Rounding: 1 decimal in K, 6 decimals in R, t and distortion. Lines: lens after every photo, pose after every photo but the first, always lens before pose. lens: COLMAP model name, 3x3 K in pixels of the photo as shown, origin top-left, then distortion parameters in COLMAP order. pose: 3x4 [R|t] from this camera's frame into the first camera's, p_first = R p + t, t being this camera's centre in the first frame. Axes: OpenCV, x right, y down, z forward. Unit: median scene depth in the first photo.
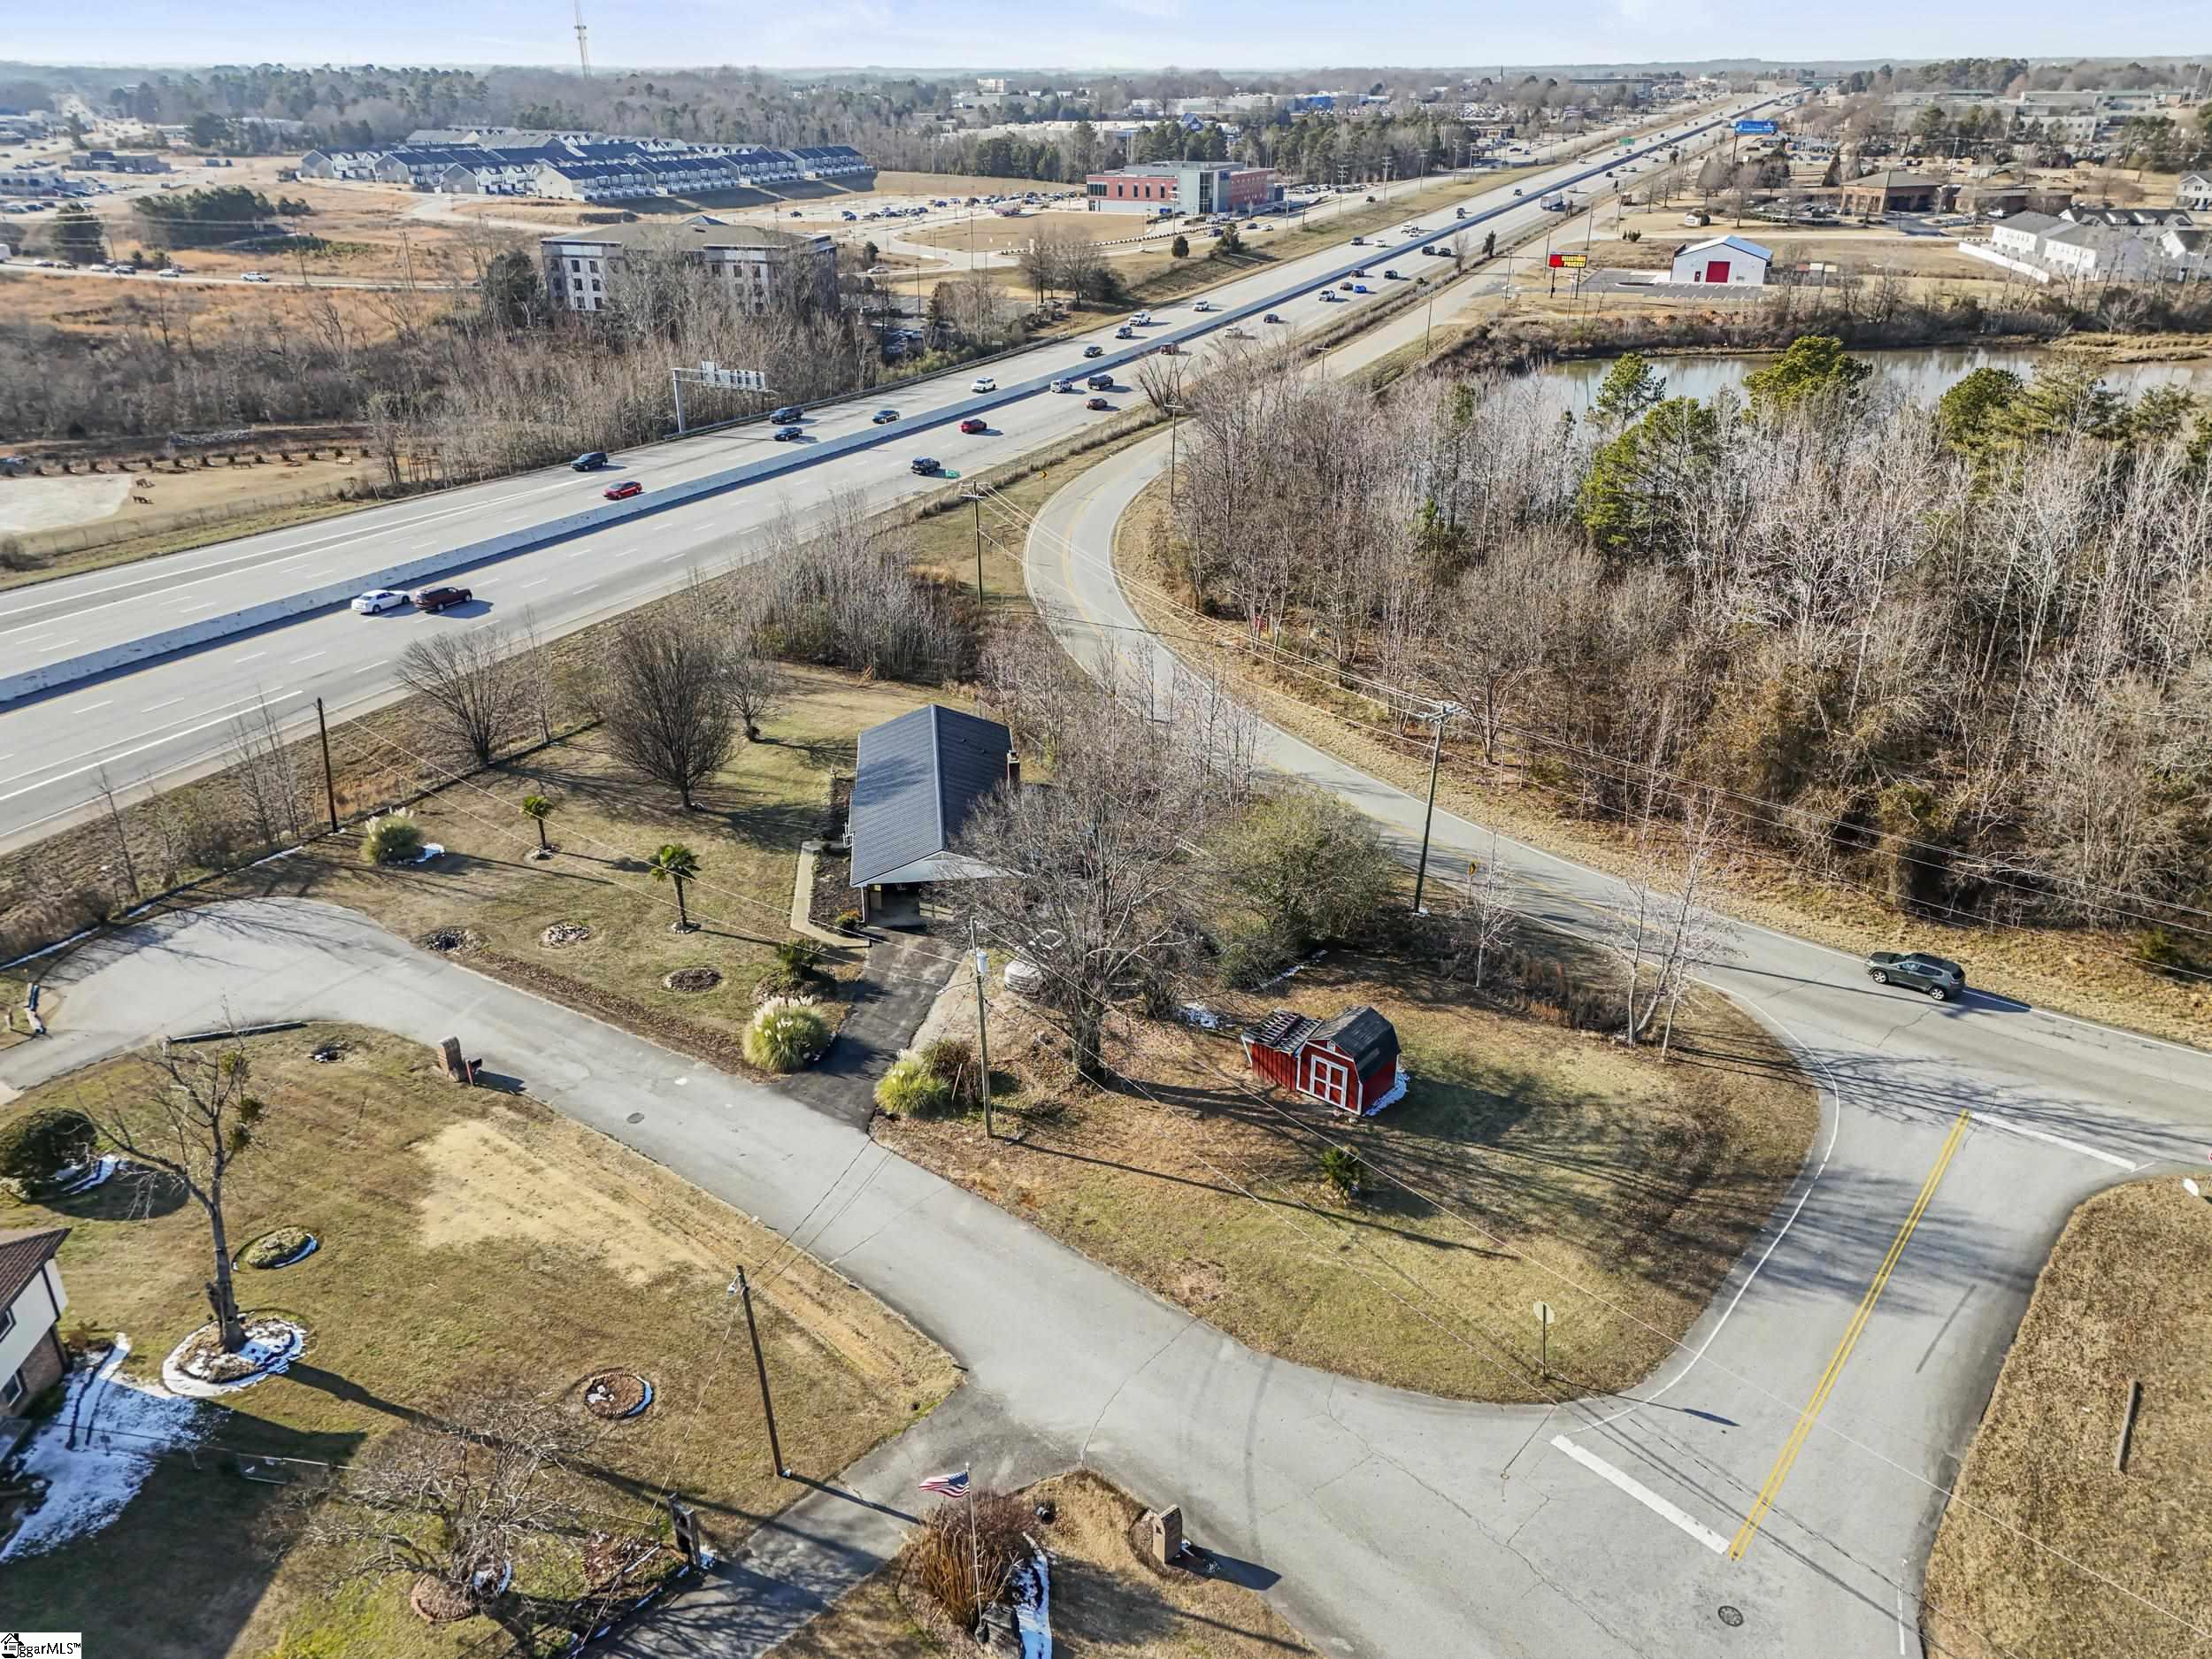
lens RADIAL K [[1621.4, 0, 1106.0], [0, 1621.4, 829.5], [0, 0, 1]] dist [0.075804, -0.059442]
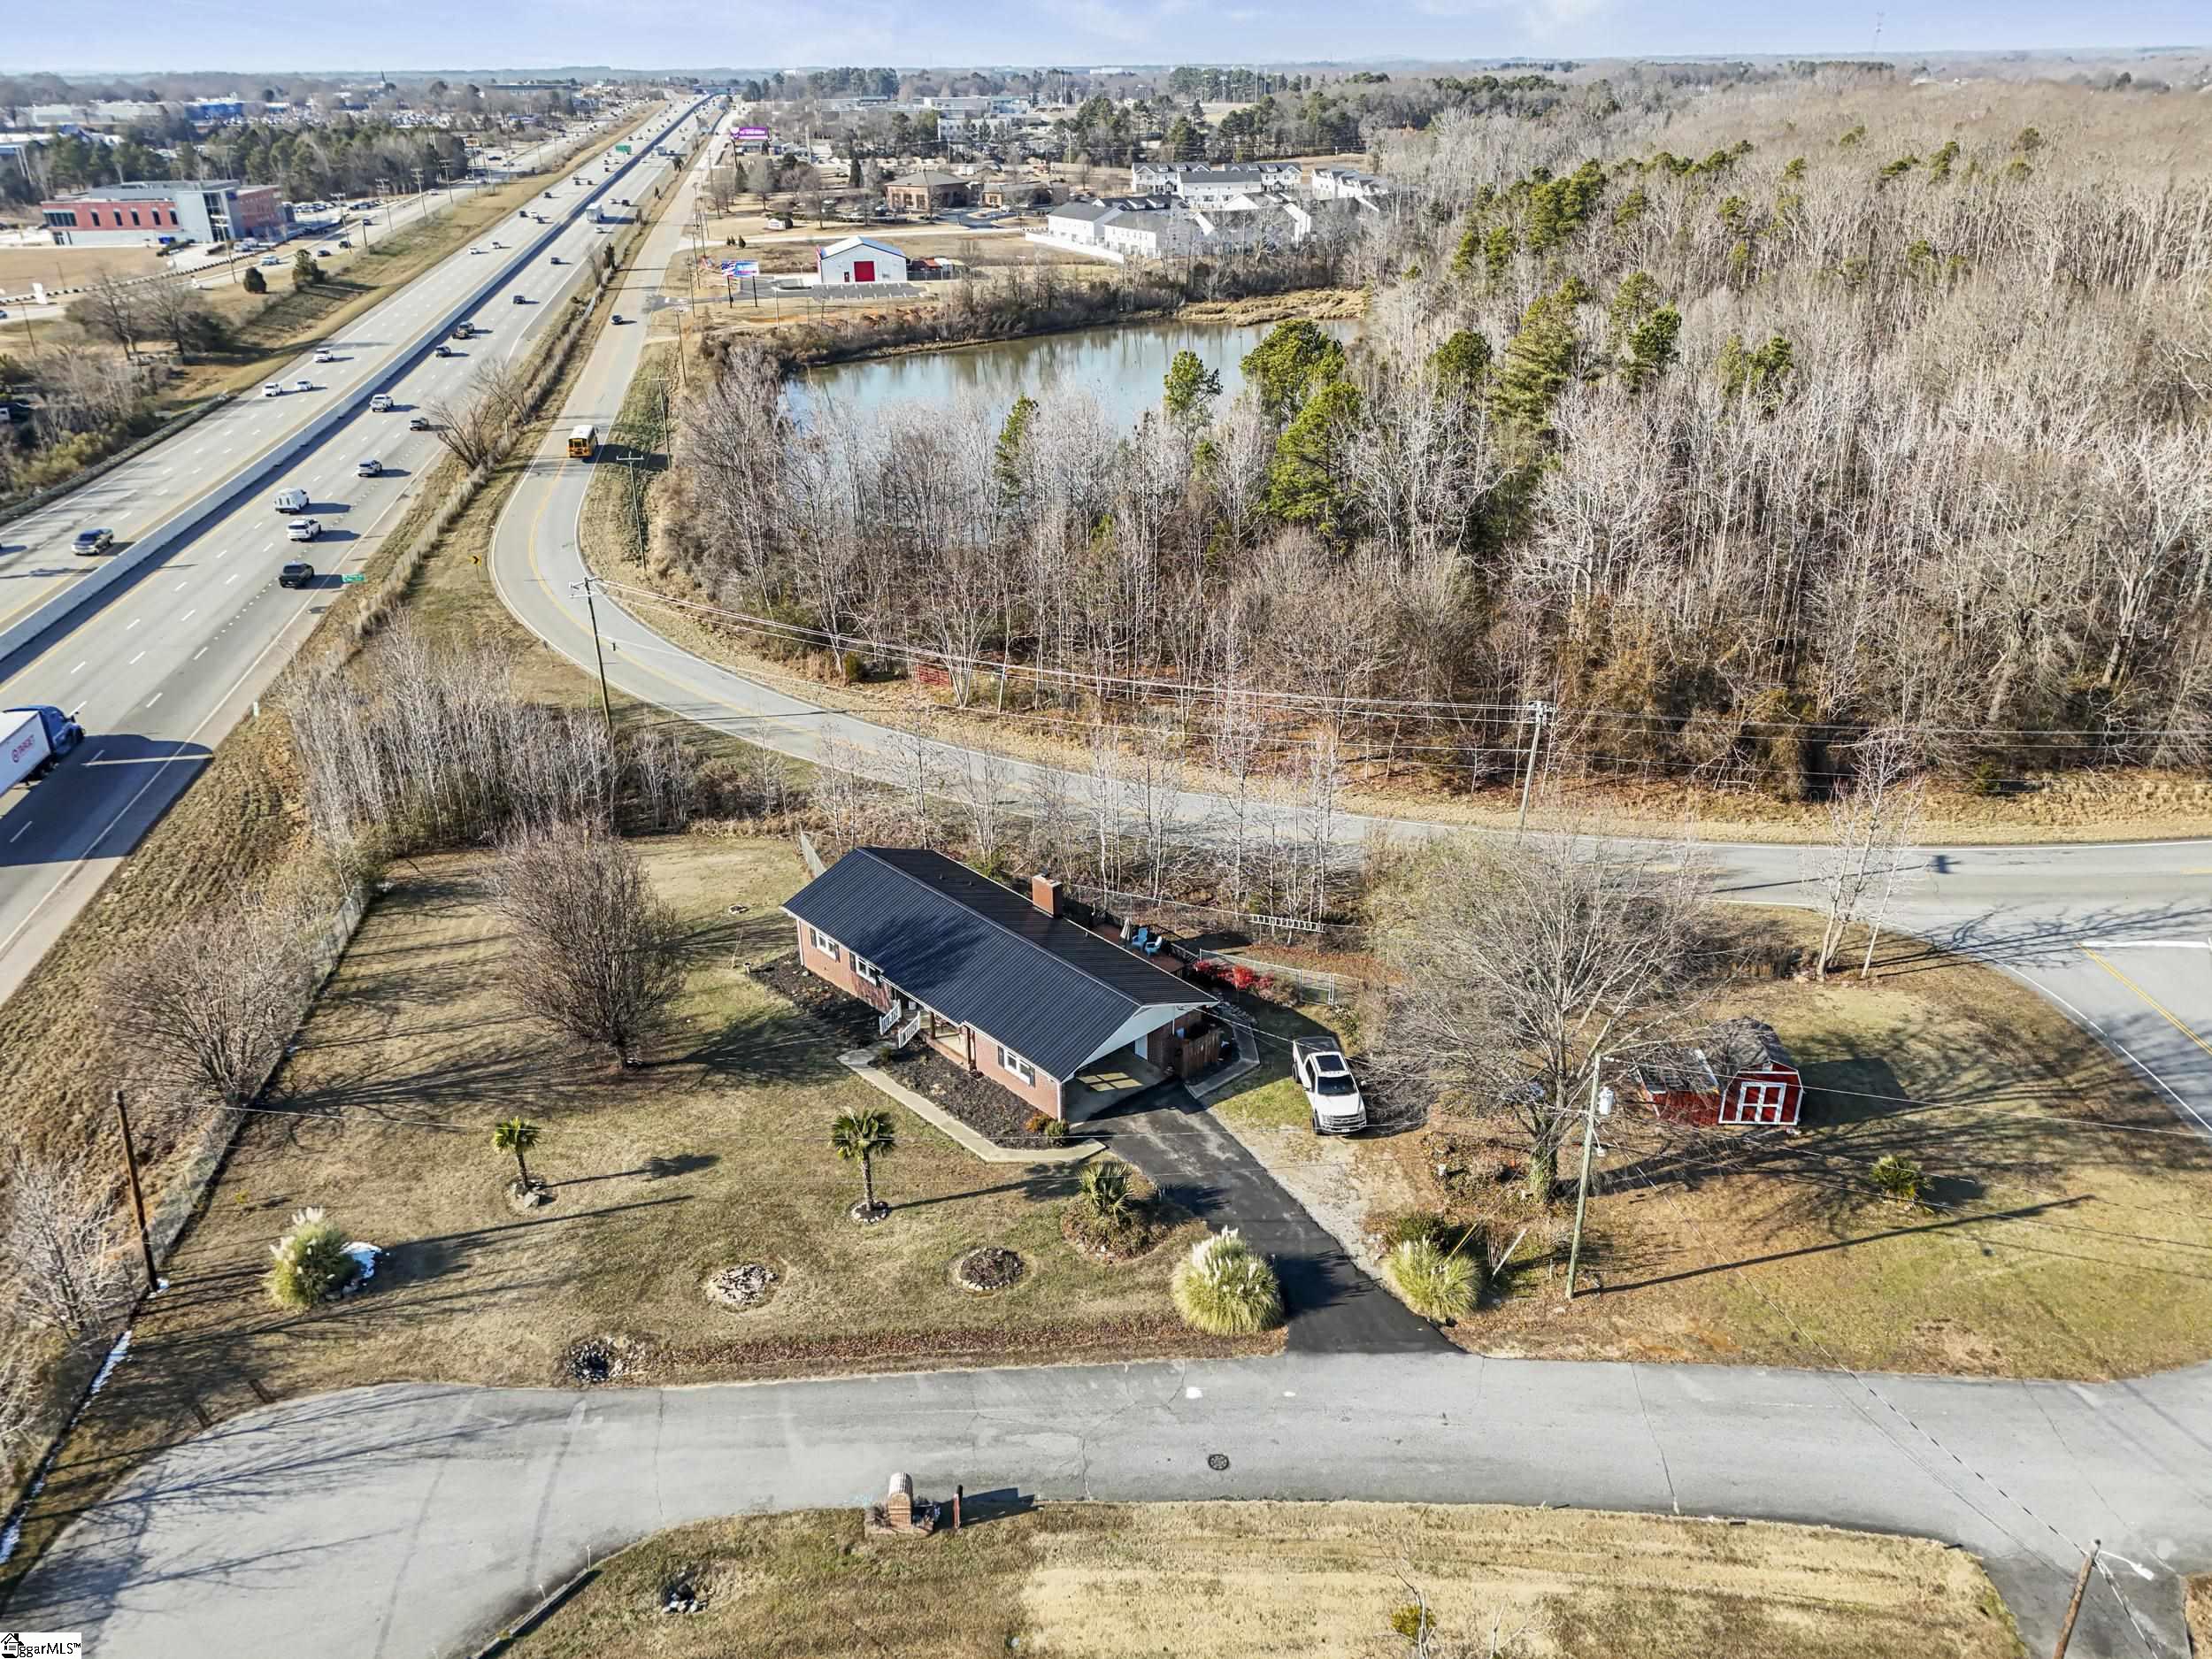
lens RADIAL K [[1621.4, 0, 1106.0], [0, 1621.4, 829.5], [0, 0, 1]] dist [0.075804, -0.059442]
pose [[0.813565, -0.252856, 0.523618, -0.433291], [0.254588, 0.964499, 0.070196, -0.112786], [-0.522778, 0.076198, 0.849056, 0.244961]]
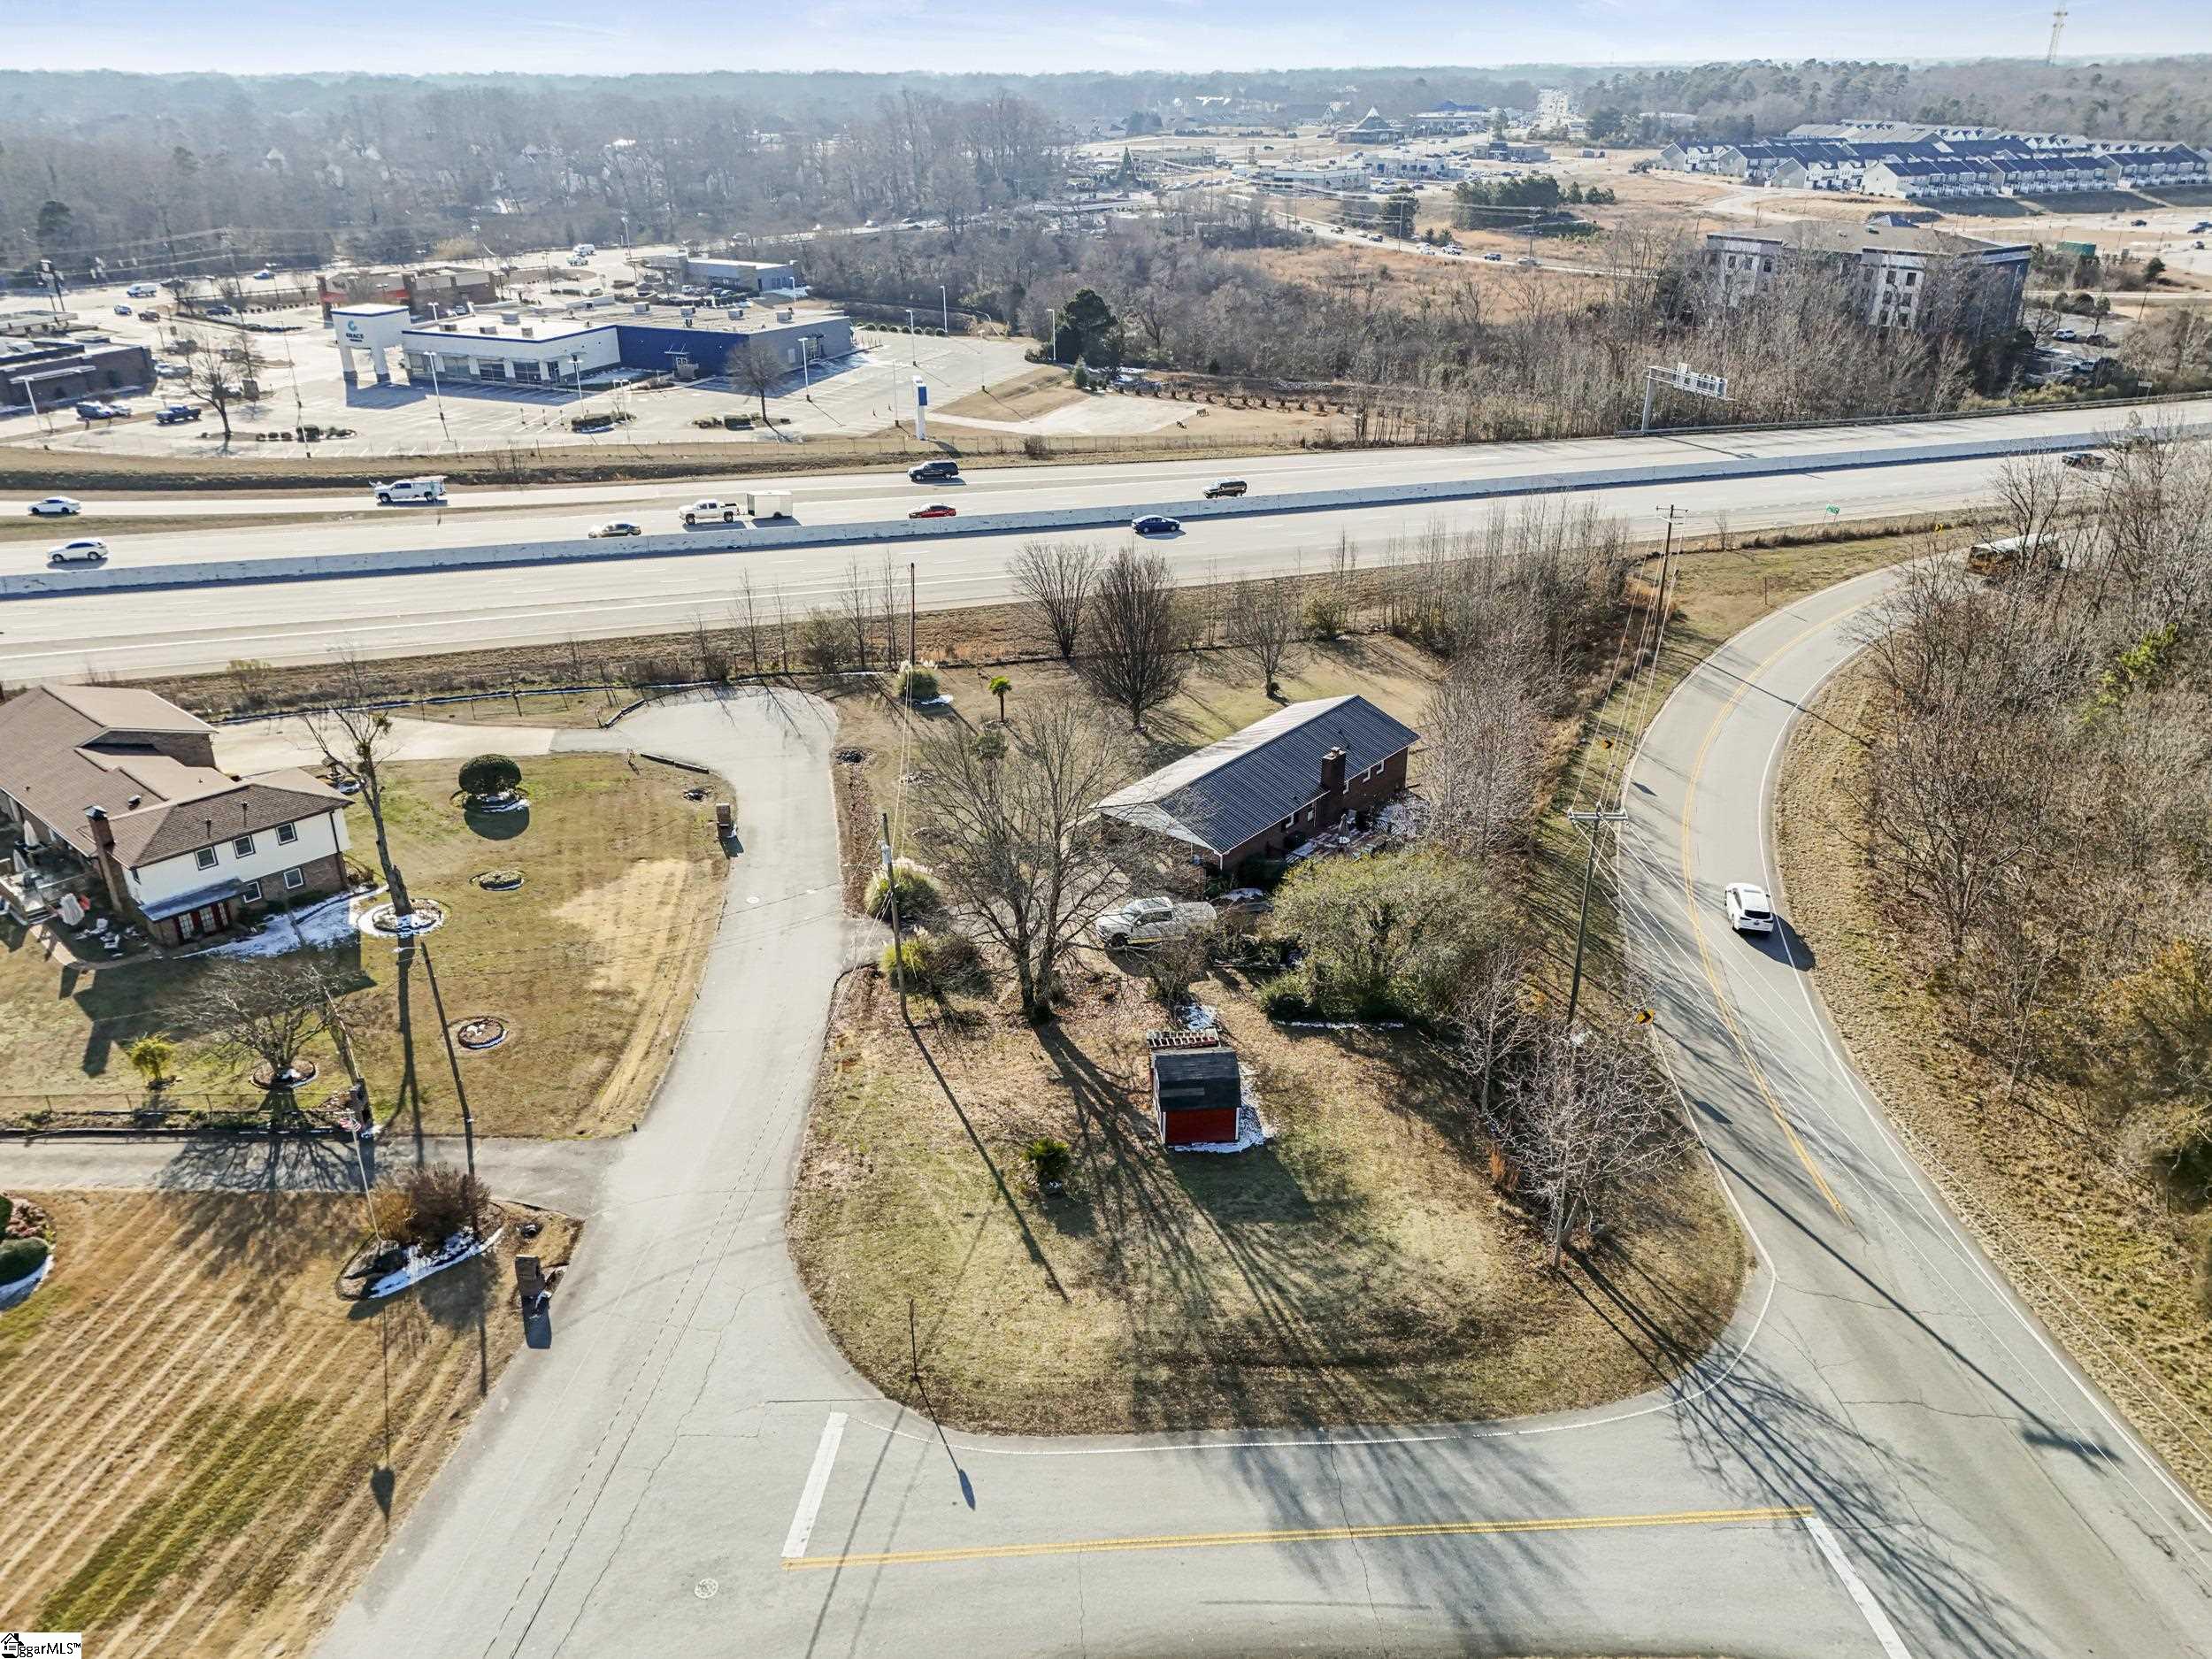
lens RADIAL K [[1621.4, 0, 1106.0], [0, 1621.4, 829.5], [0, 0, 1]] dist [0.075804, -0.059442]
pose [[0.694501, 0.302455, -0.652832, 0.472967], [-0.300490, 0.946360, 0.118775, -0.071774], [0.653738, 0.113680, 0.748133, 0.153064]]
